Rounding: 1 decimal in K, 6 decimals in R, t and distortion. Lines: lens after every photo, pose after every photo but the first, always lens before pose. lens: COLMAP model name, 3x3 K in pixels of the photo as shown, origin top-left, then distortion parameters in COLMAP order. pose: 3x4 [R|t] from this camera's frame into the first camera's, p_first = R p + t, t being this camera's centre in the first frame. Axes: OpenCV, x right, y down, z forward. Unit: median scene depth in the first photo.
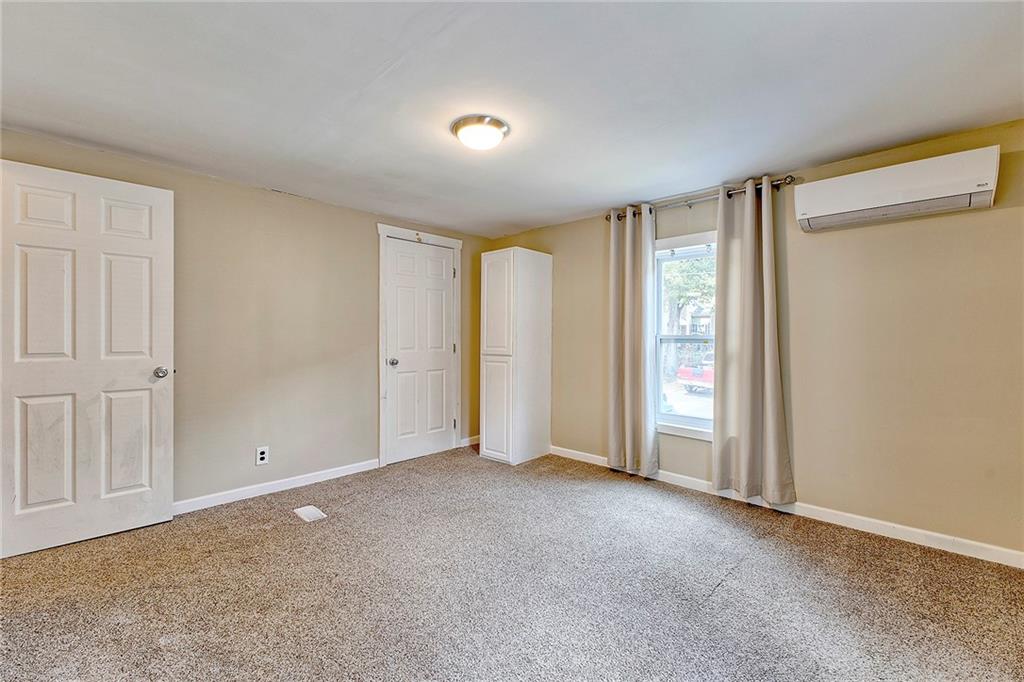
lens RADIAL K [[446.4, 0, 511.4], [0, 446.4, 337.2], [0, 0, 1]] dist [0.000557, -0.000566]
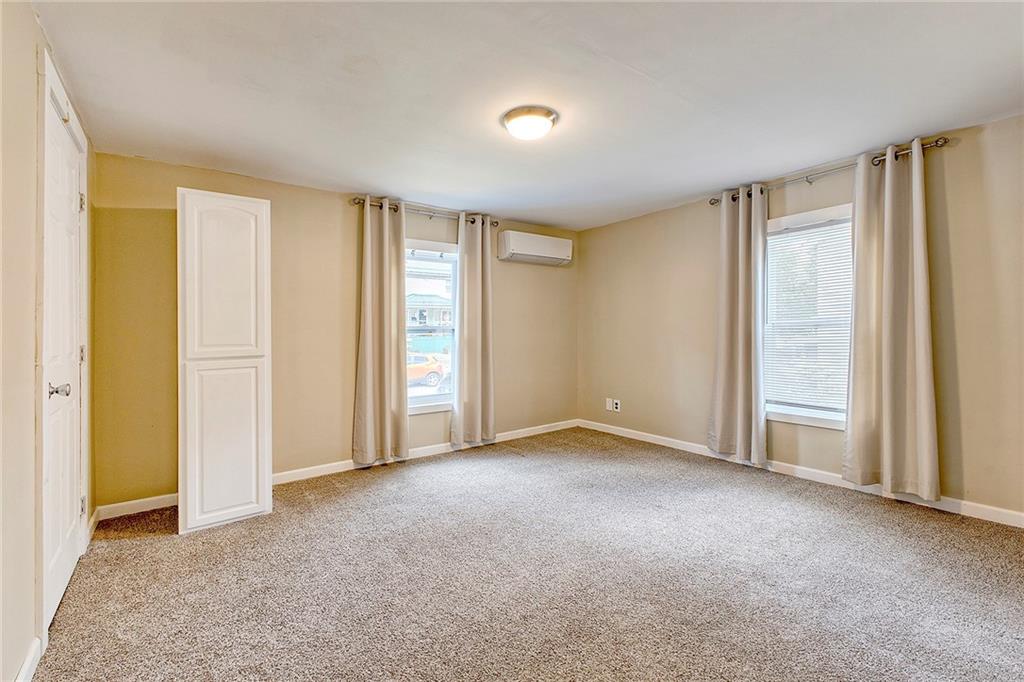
lens RADIAL K [[446.4, 0, 511.4], [0, 446.4, 337.2], [0, 0, 1]] dist [0.000557, -0.000566]
pose [[0.146298, -0.024969, 0.988925, -0.786467], [0.011764, 0.999655, 0.023500, -0.000785], [-0.989171, 0.008196, 0.146542, 0.653274]]
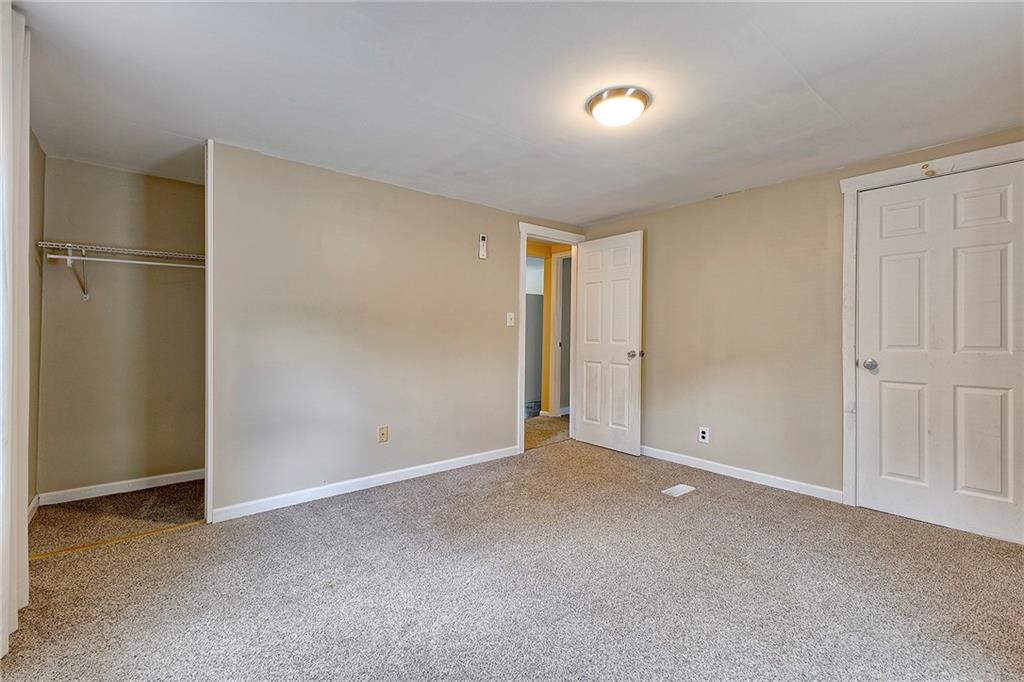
lens RADIAL K [[444.2, 0, 512.7], [0, 444.2, 322.2], [0, 0, 1]] dist [-0.000417, -0.000245]
pose [[-0.105960, -0.023142, -0.994101, 0.618366], [-0.000718, 0.999731, -0.023197, 0.006444], [0.994370, -0.001744, -0.105948, 0.638744]]
